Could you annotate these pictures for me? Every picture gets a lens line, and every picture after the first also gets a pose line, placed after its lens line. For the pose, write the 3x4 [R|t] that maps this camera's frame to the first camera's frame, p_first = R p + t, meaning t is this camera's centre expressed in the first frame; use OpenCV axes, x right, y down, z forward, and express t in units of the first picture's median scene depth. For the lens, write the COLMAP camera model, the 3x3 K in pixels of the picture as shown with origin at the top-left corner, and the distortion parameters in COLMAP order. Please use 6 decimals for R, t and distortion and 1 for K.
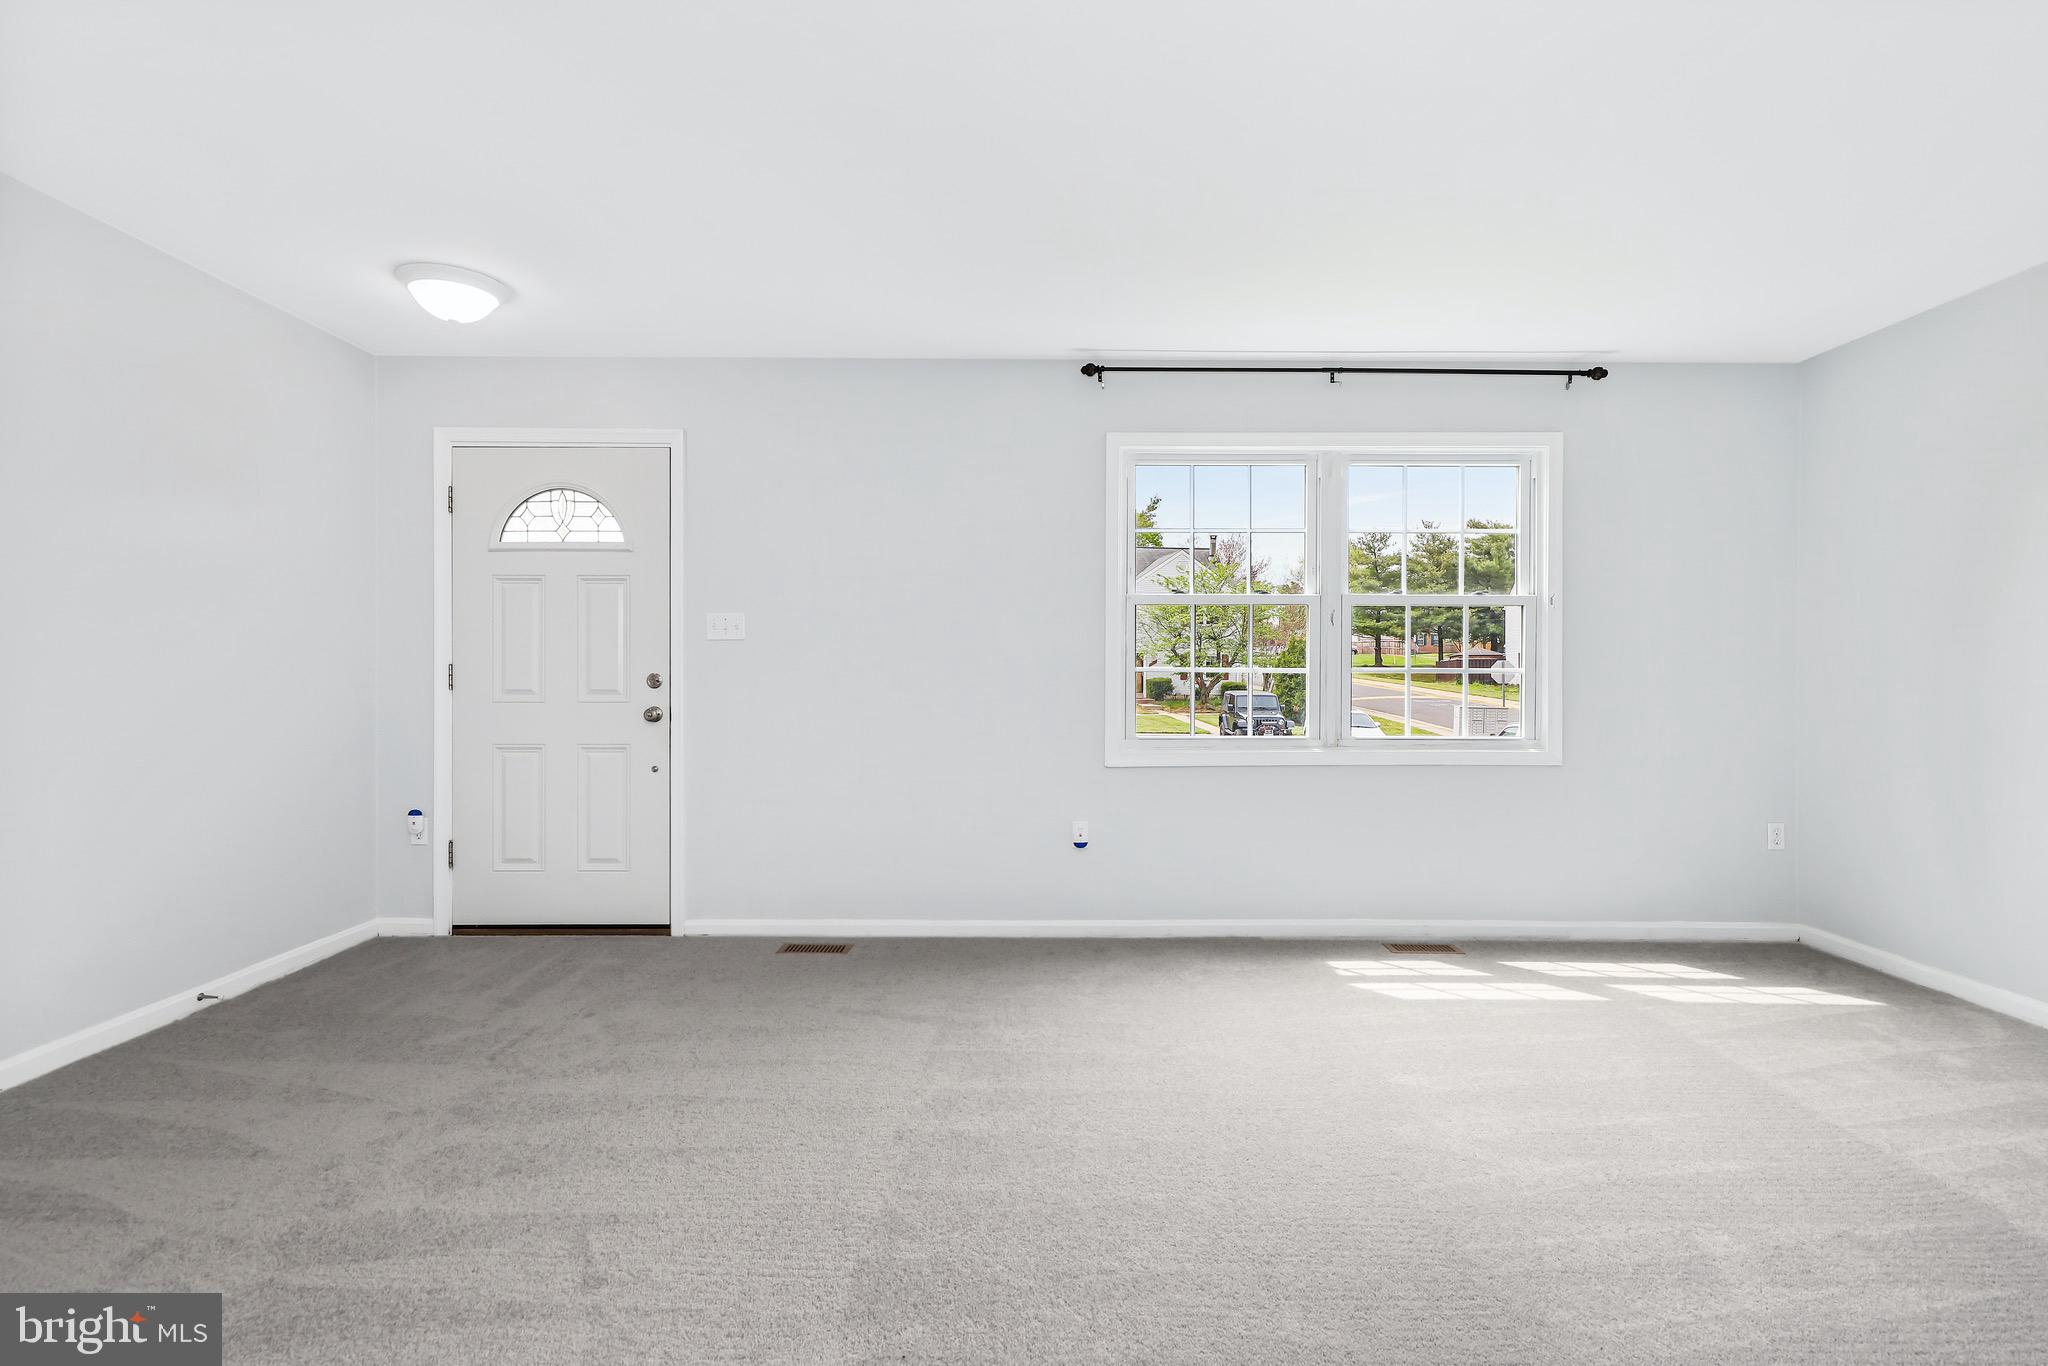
lens RADIAL K [[949.7, 0, 1022.1], [0, 949.7, 672.0], [0, 0, 1]] dist [0.008622, -0.000427]
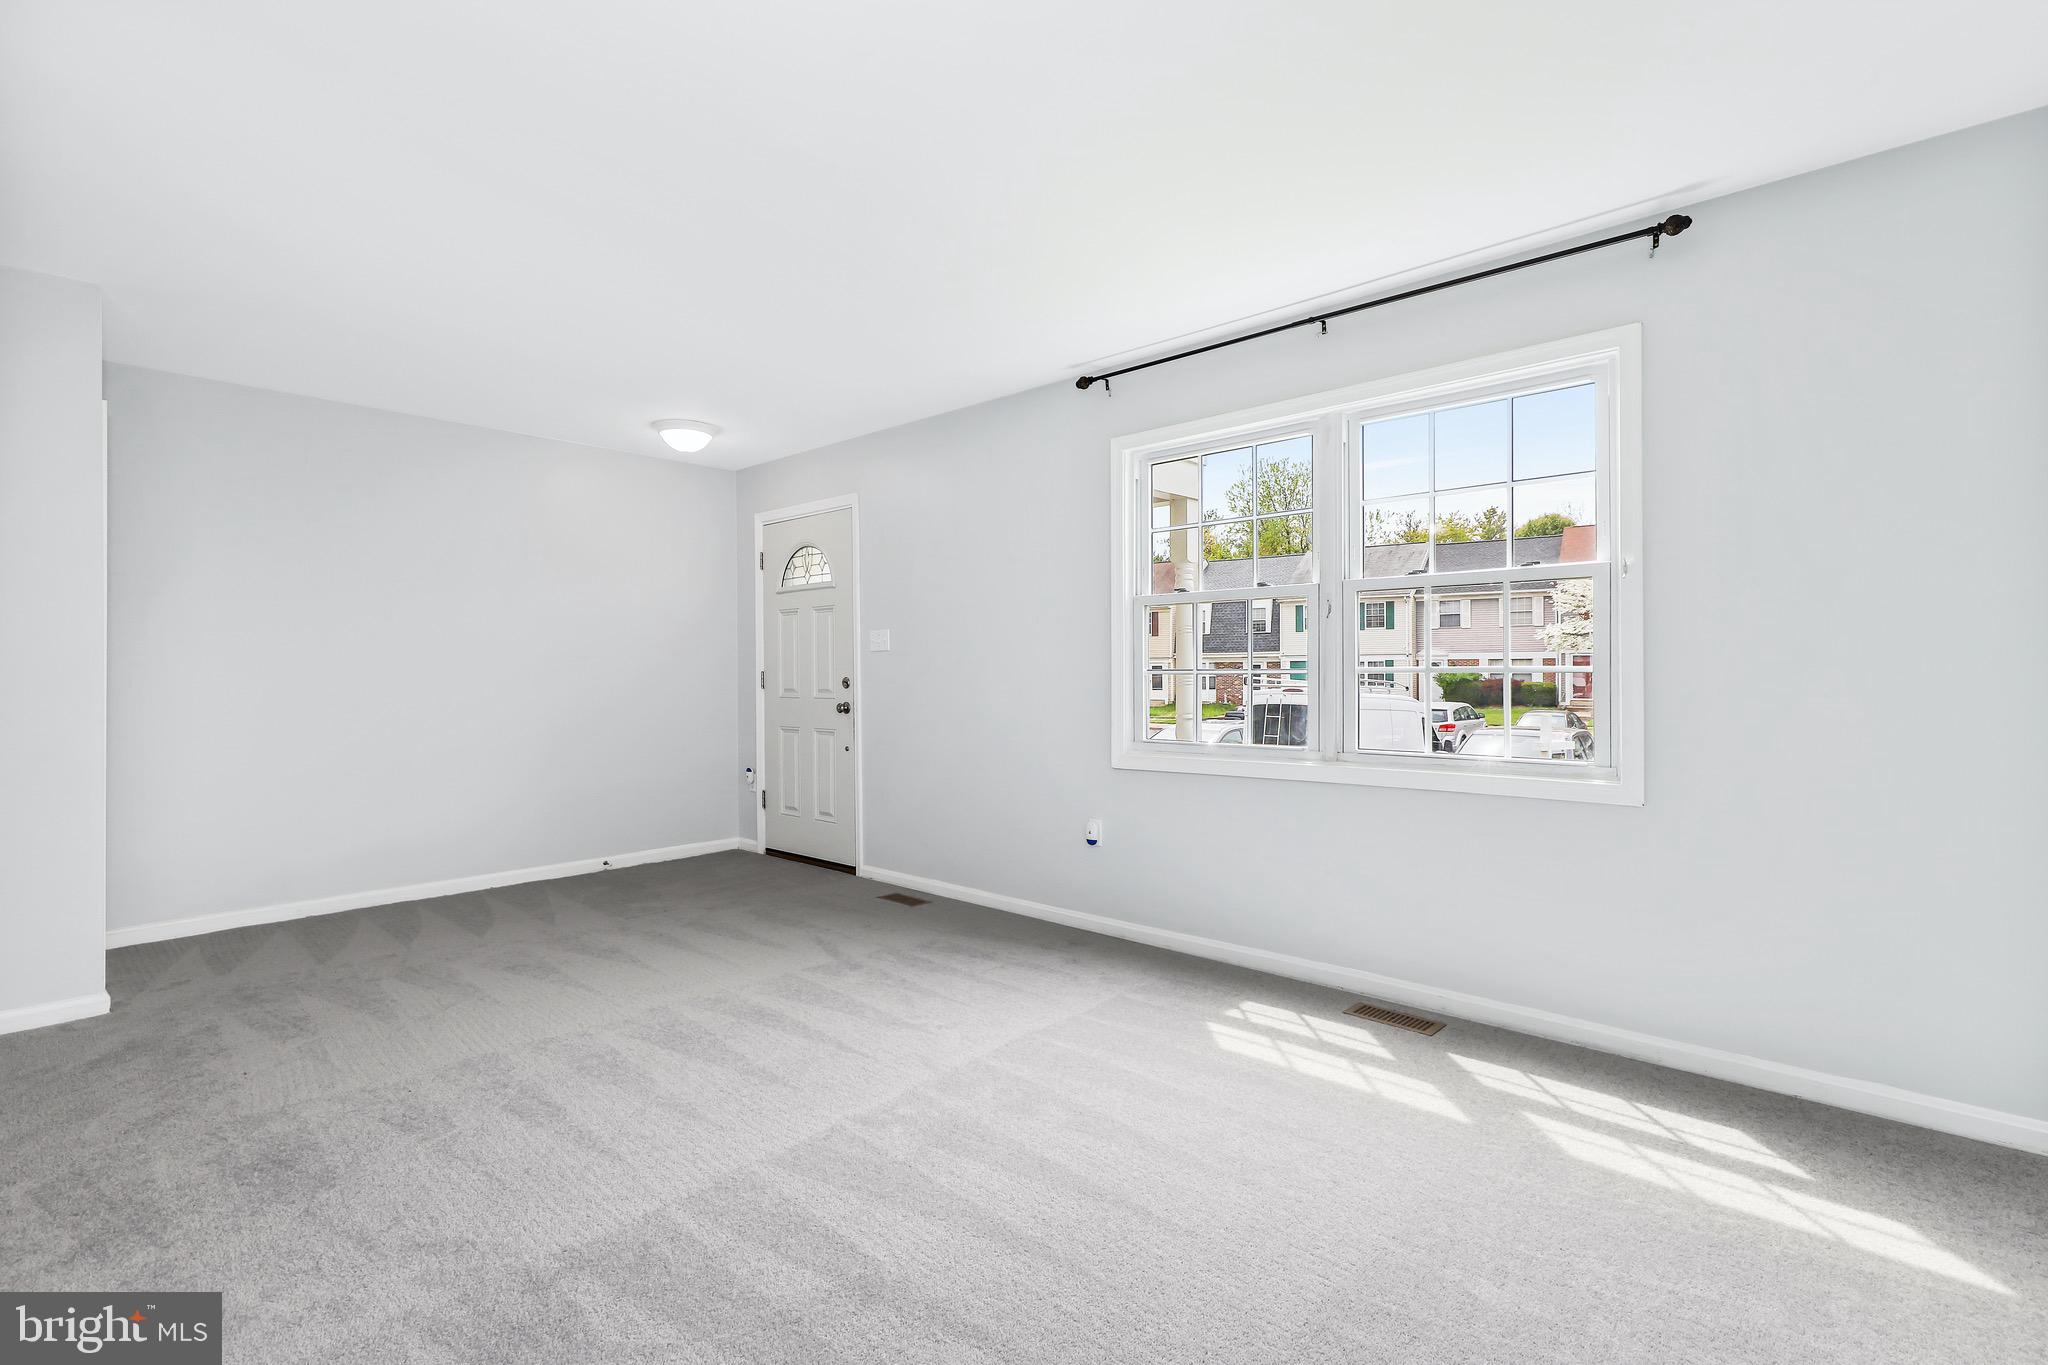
lens RADIAL K [[950.1, 0, 1028.2], [0, 950.1, 664.5], [0, 0, 1]] dist [0.011746, -0.000231]
pose [[0.733046, -0.012749, -0.680060, 0.715588], [0.008279, 0.999918, -0.009821, -0.001206], [0.680129, 0.001569, 0.733091, 0.195305]]
